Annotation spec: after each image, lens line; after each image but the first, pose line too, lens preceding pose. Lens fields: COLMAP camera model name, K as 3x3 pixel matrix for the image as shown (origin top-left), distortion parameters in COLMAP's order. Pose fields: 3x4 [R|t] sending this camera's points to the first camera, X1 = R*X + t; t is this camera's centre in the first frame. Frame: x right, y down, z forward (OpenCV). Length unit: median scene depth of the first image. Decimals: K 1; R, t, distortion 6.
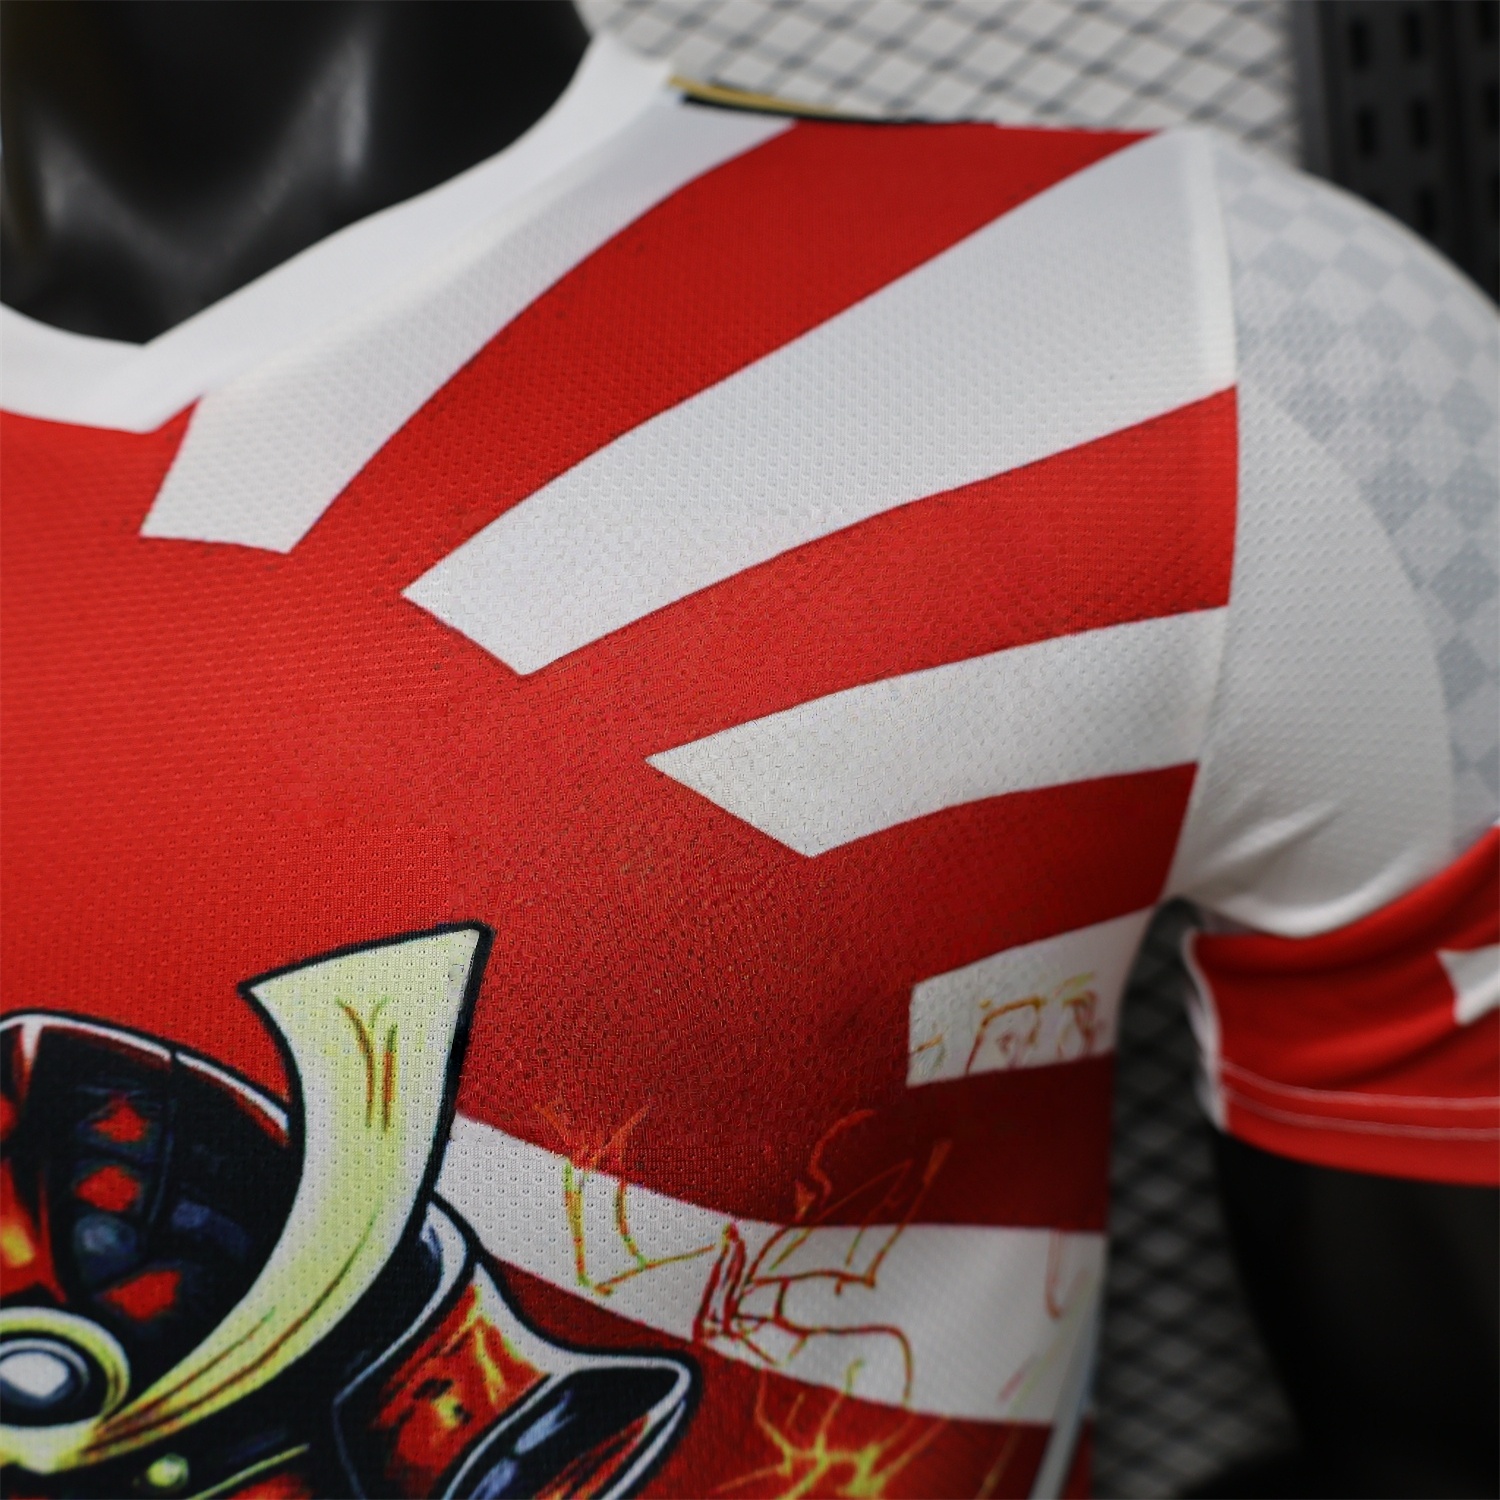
lens RADIAL K [[1562.6, 0, 760.3], [0, 1562.6, 750.0], [0, 0, 1]] dist [-0.014553, 0.000000]
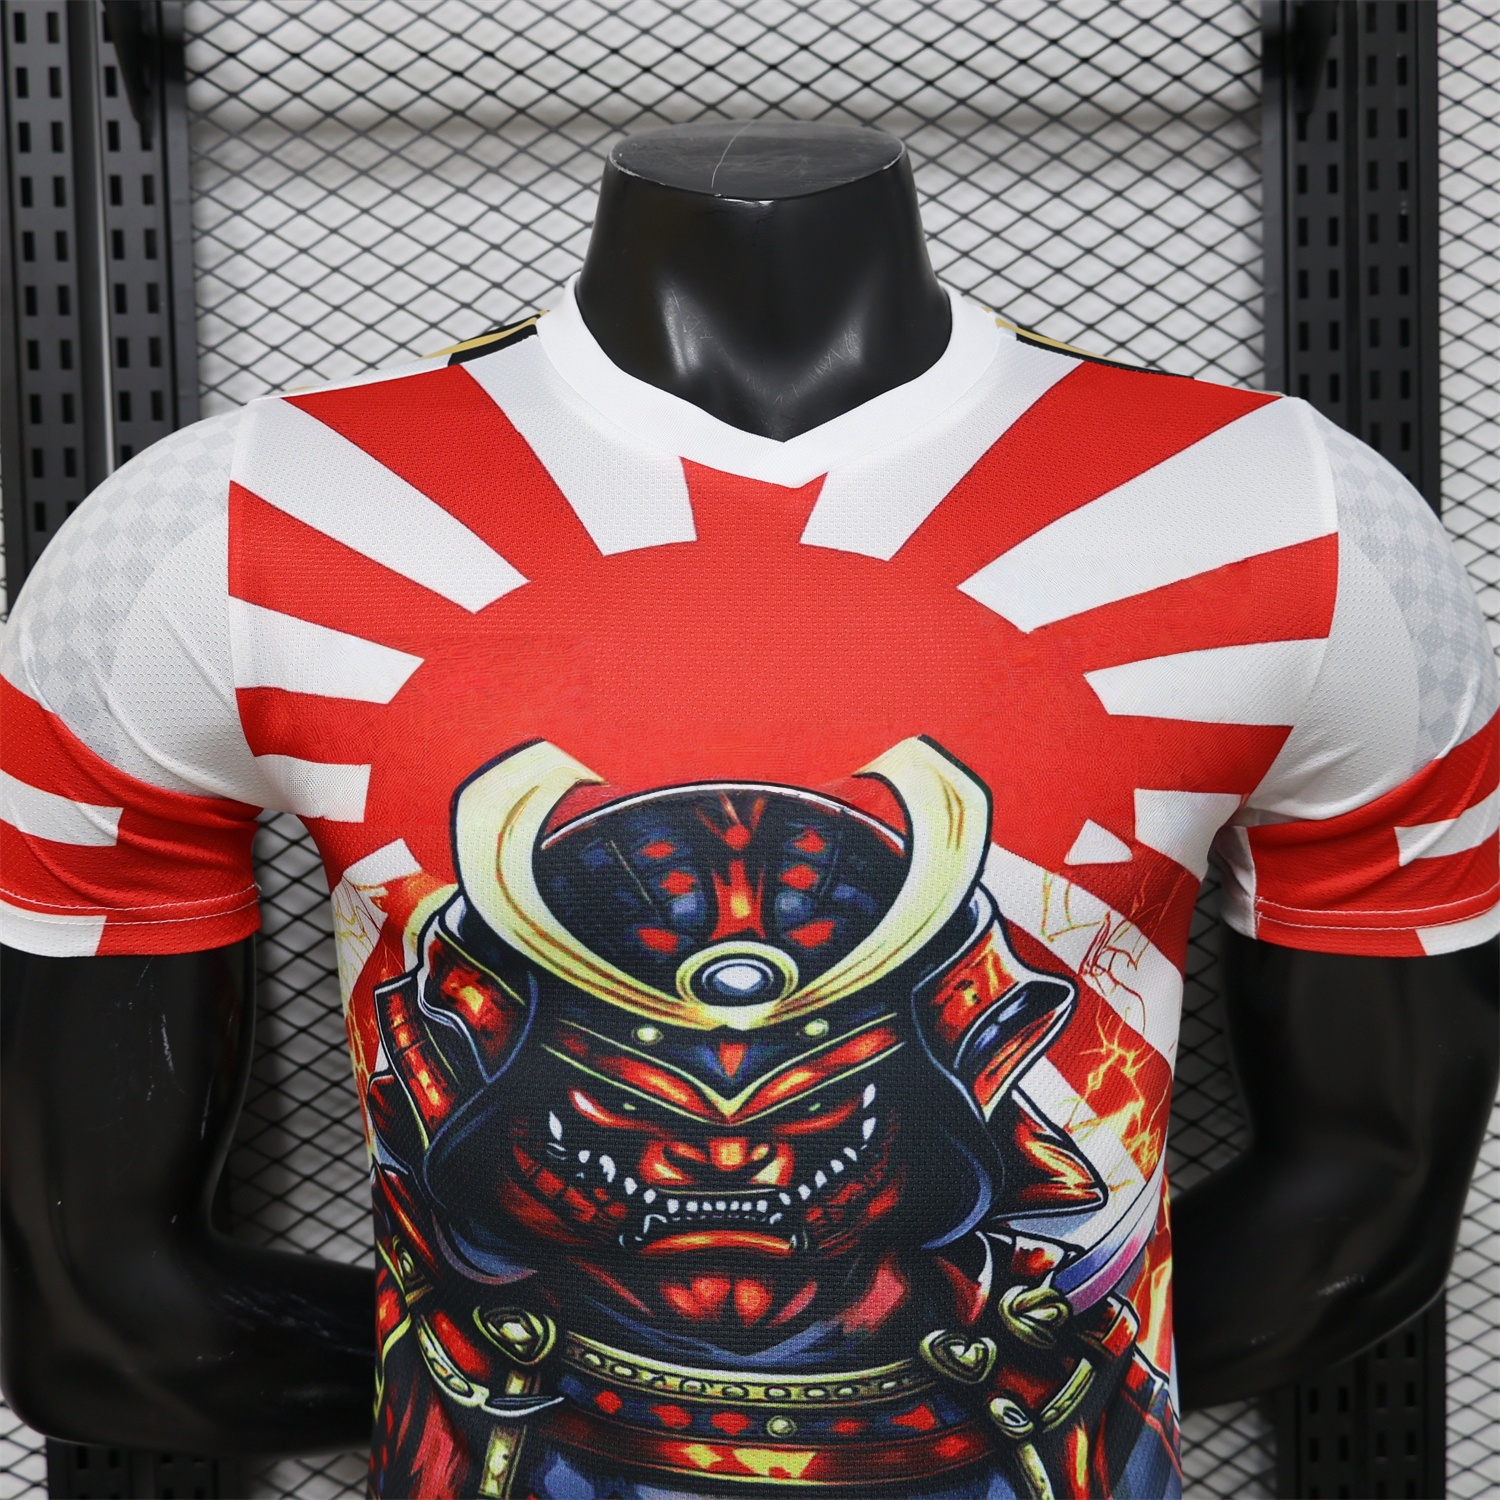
lens RADIAL K [[1562.6, 0, 745.8], [0, 1562.6, 756.1], [0, 0, 1]] dist [-0.014553, 0.000000]
pose [[0.975783, 0.086811, 0.200777, -0.873581], [-0.075904, 0.995222, -0.061413, 0.254513], [-0.205149, 0.044686, 0.977710, -0.865798]]
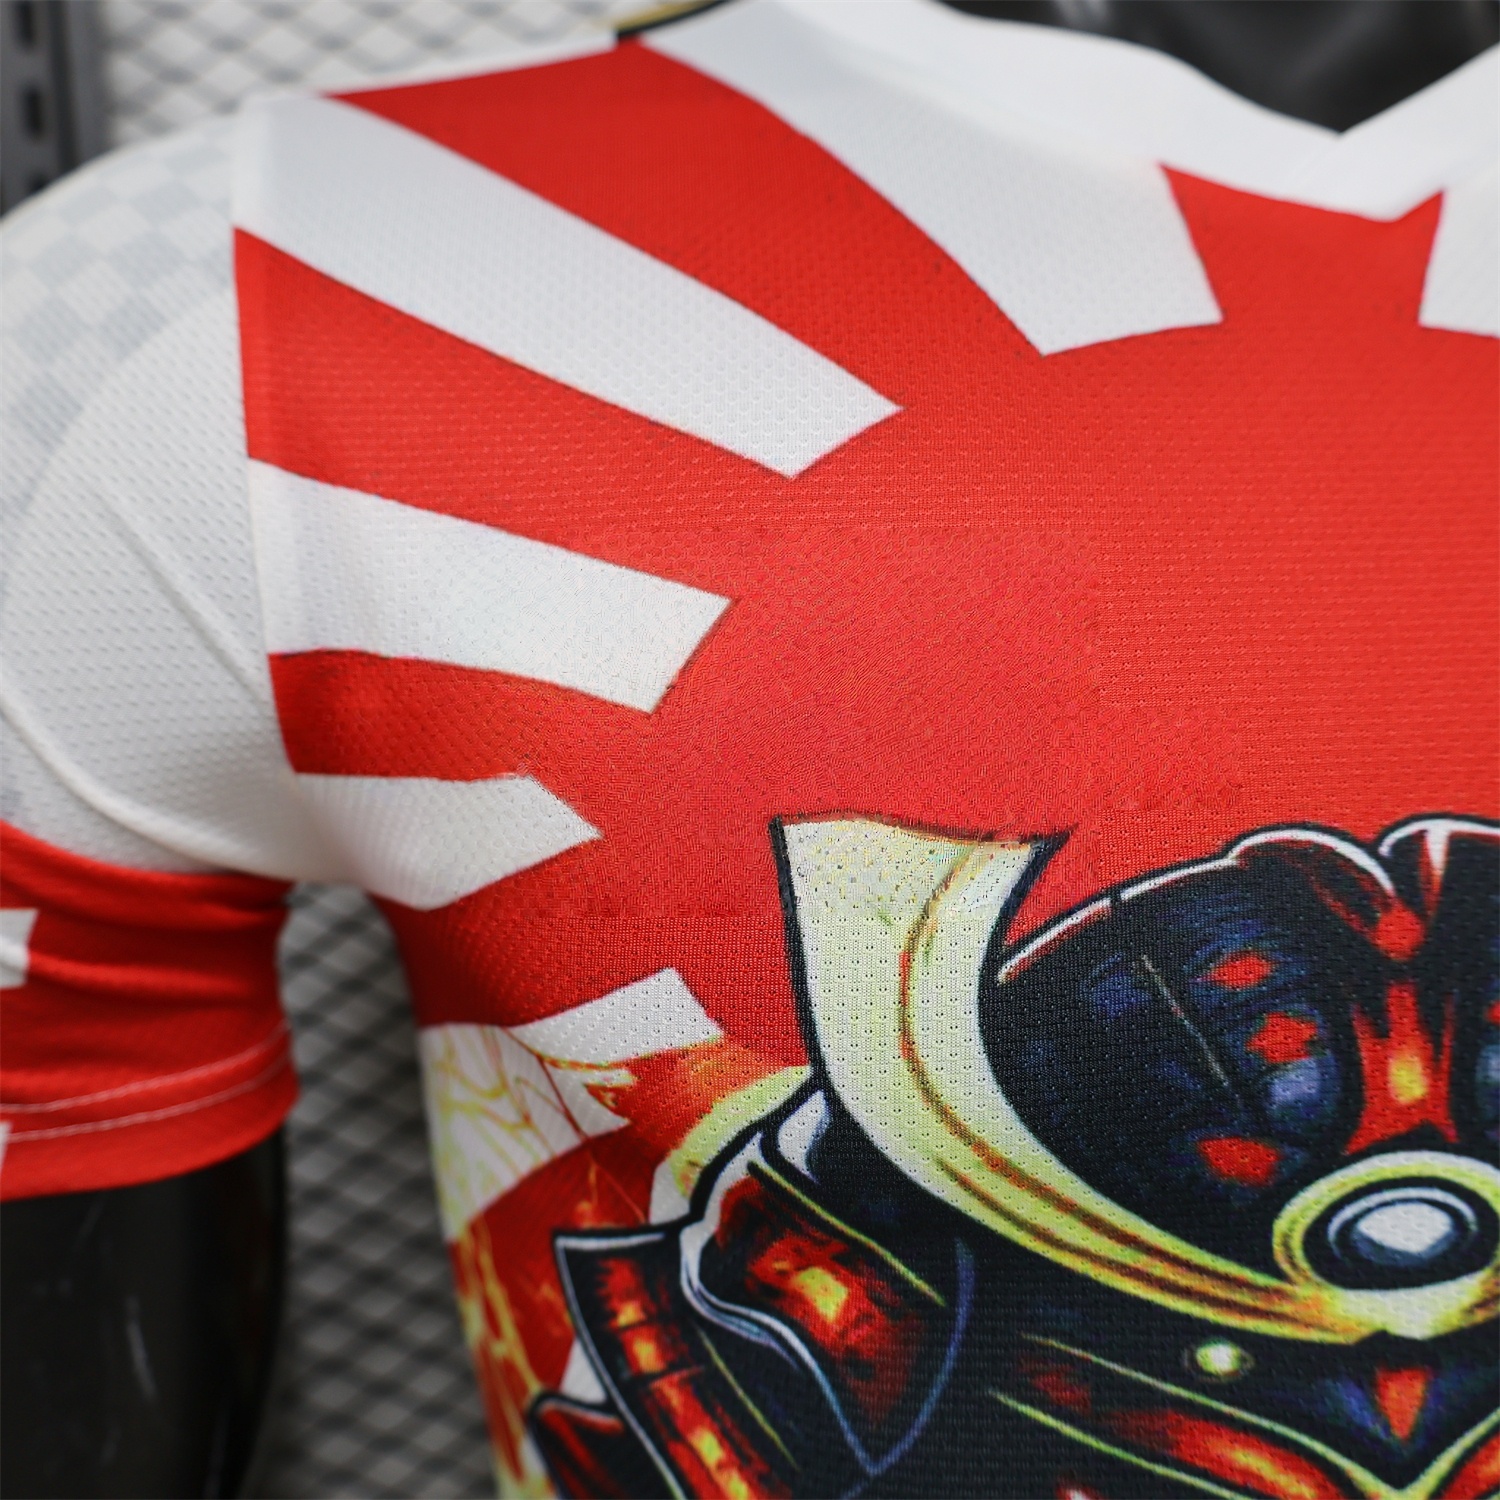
lens RADIAL K [[1562.6, 0, 745.3], [0, 1562.6, 721.4], [0, 0, 1]] dist [-0.014553, 0.000000]
pose [[0.958383, 0.047622, 0.281487, -1.110112], [-0.034409, 0.998070, -0.051700, 0.173837], [-0.283406, 0.039862, 0.958171, 0.246043]]
